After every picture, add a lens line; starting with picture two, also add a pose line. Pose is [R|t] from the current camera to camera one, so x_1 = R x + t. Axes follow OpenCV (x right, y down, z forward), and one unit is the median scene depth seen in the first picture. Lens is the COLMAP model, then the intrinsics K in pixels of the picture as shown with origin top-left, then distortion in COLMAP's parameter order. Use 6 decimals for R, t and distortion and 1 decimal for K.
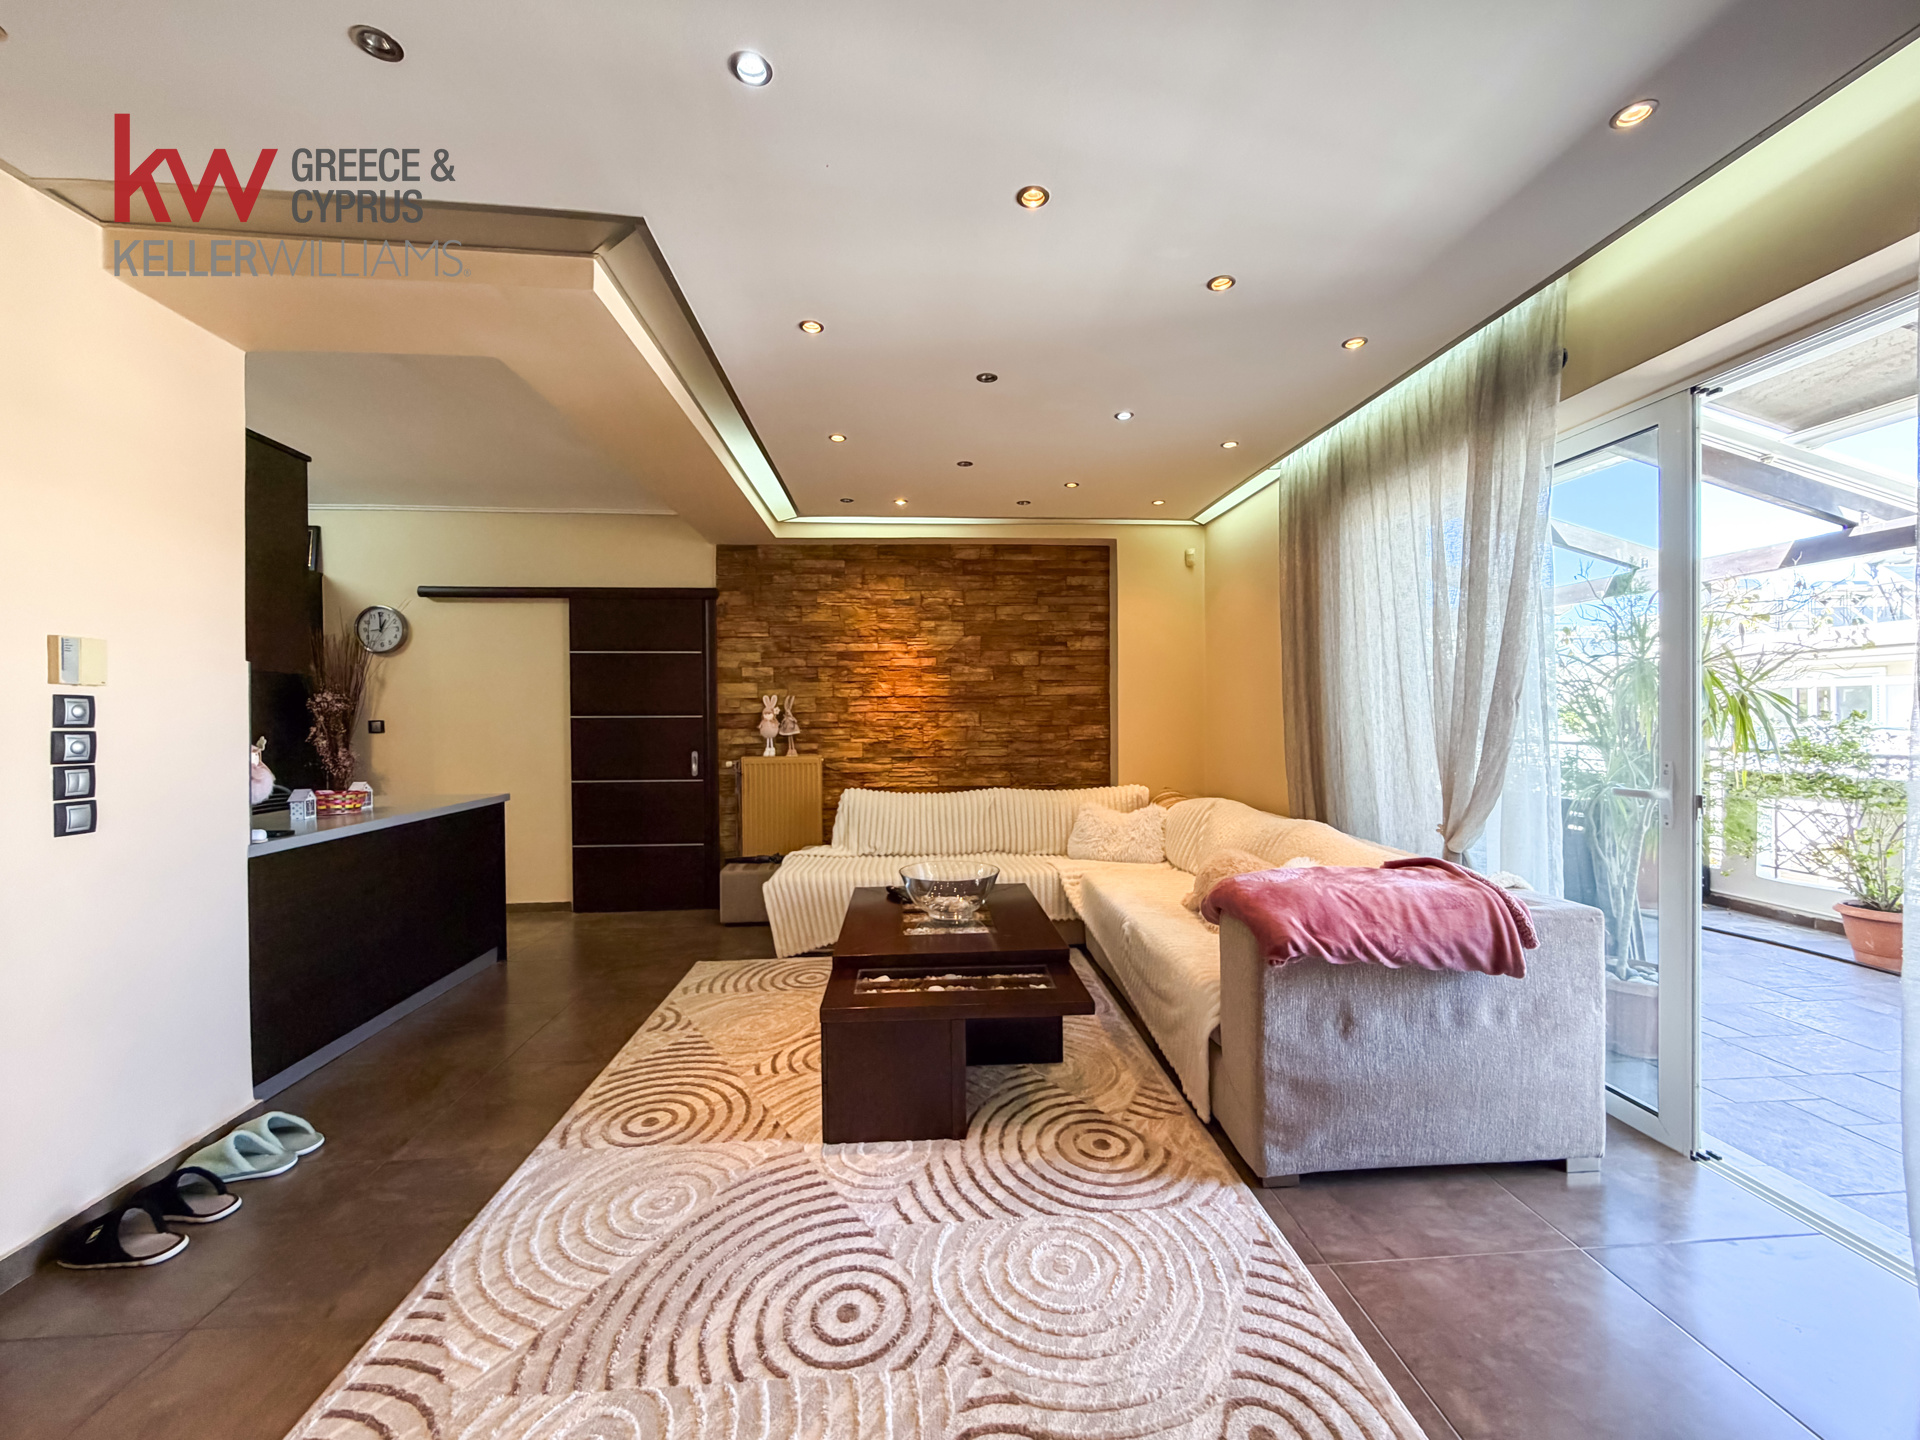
lens RADIAL K [[768.5, 0, 950.1], [0, 768.5, 719.7], [0, 0, 1]] dist [-0.002737, -0.000227]
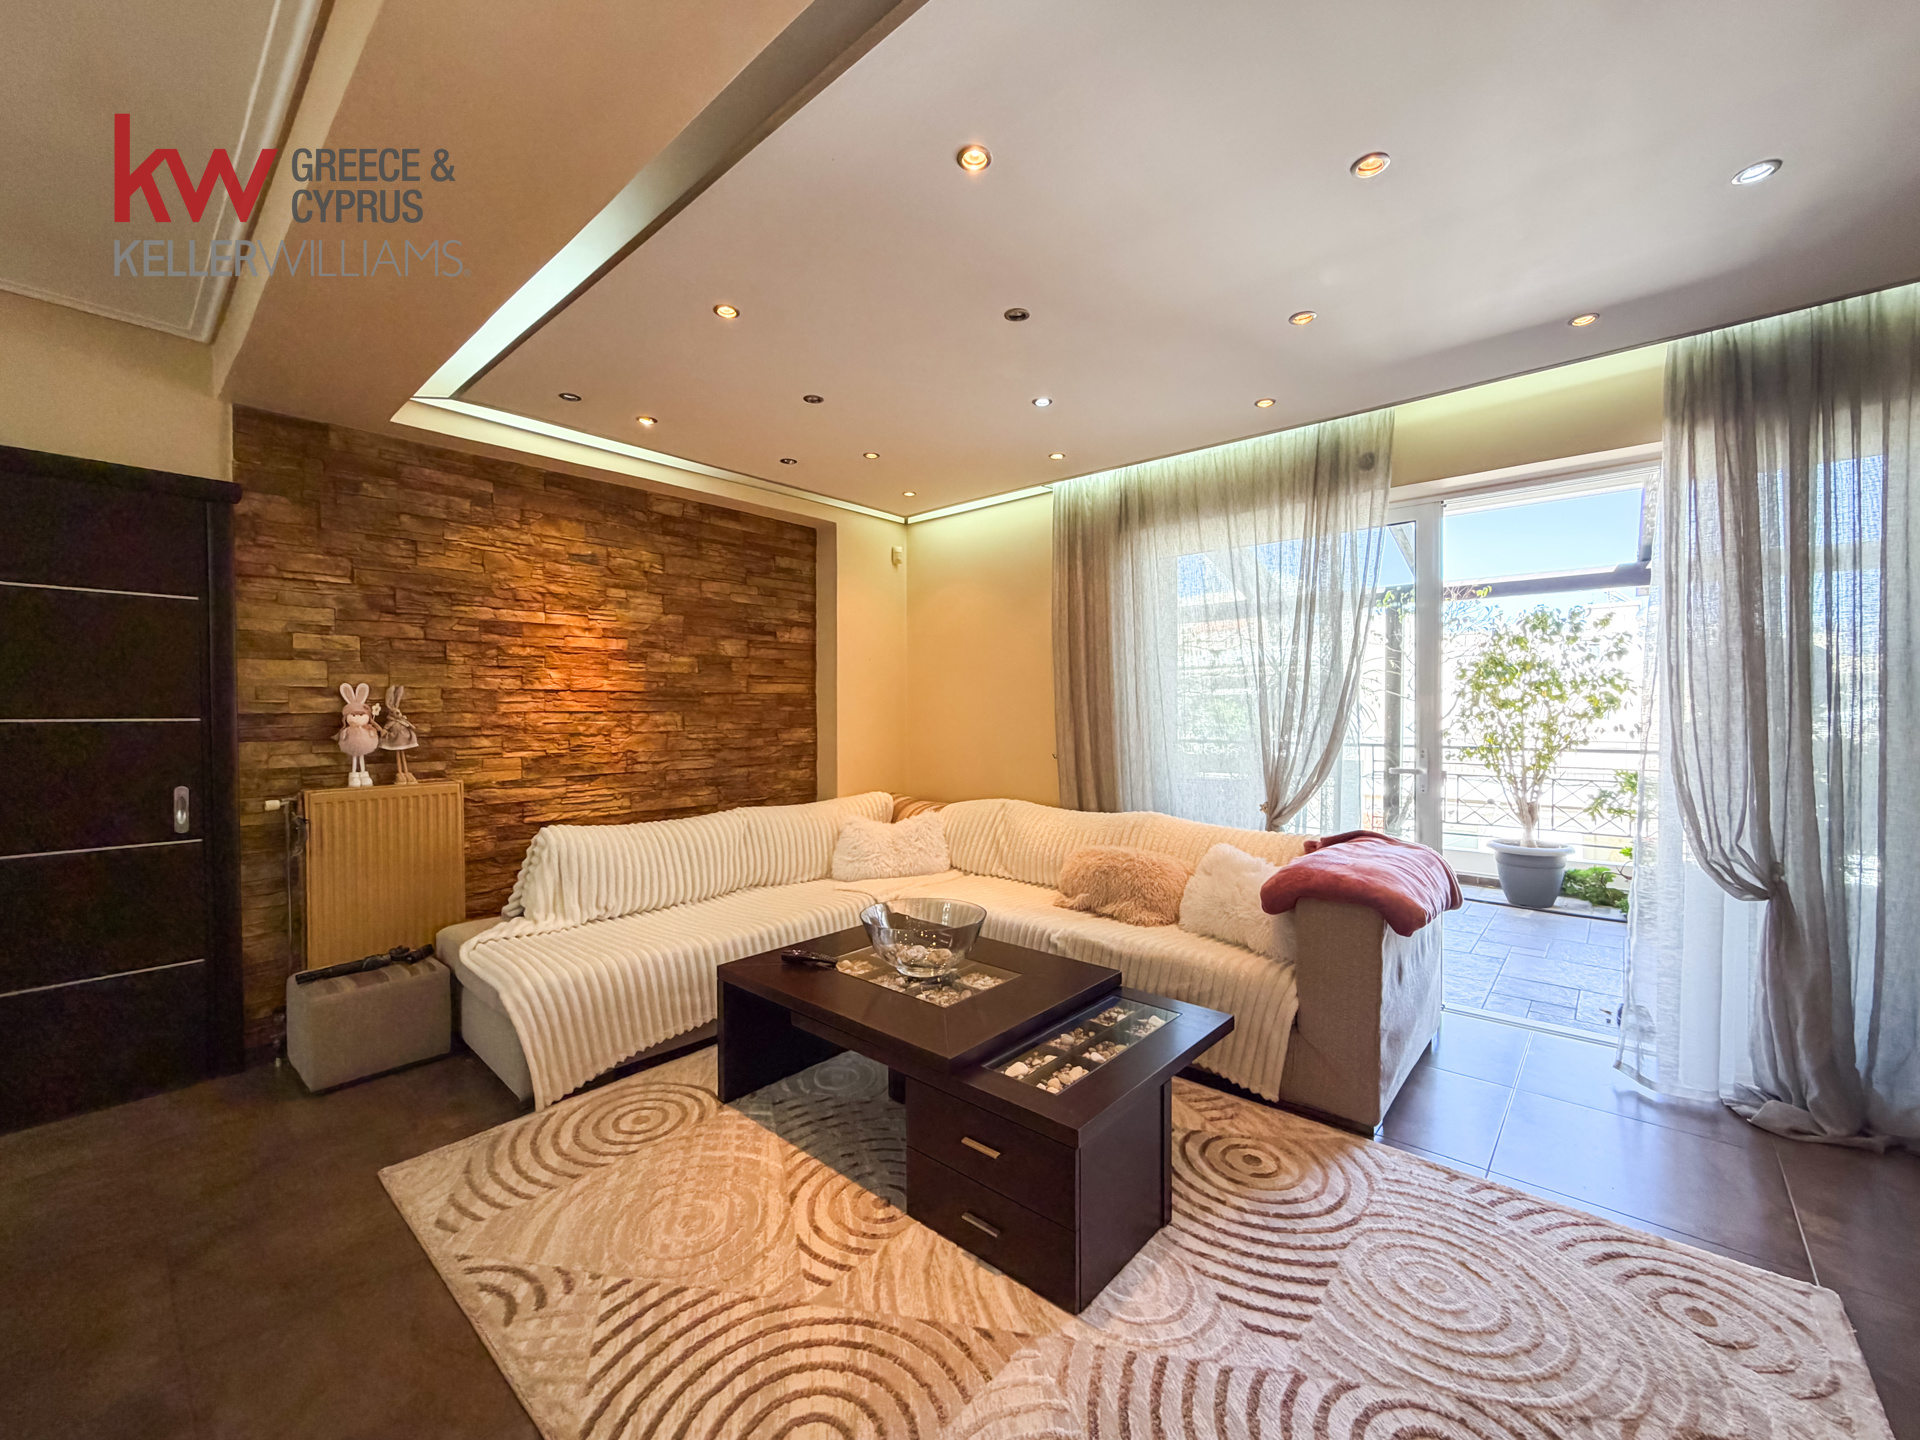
lens RADIAL K [[779.5, 0, 951.7], [0, 779.5, 718.8], [0, 0, 1]] dist [-0.001502, -0.000020]
pose [[0.705174, -0.001452, 0.709033, -0.334820], [0.003770, 0.999991, -0.001701, -0.001757], [-0.709025, 0.003873, 0.705173, 0.250311]]
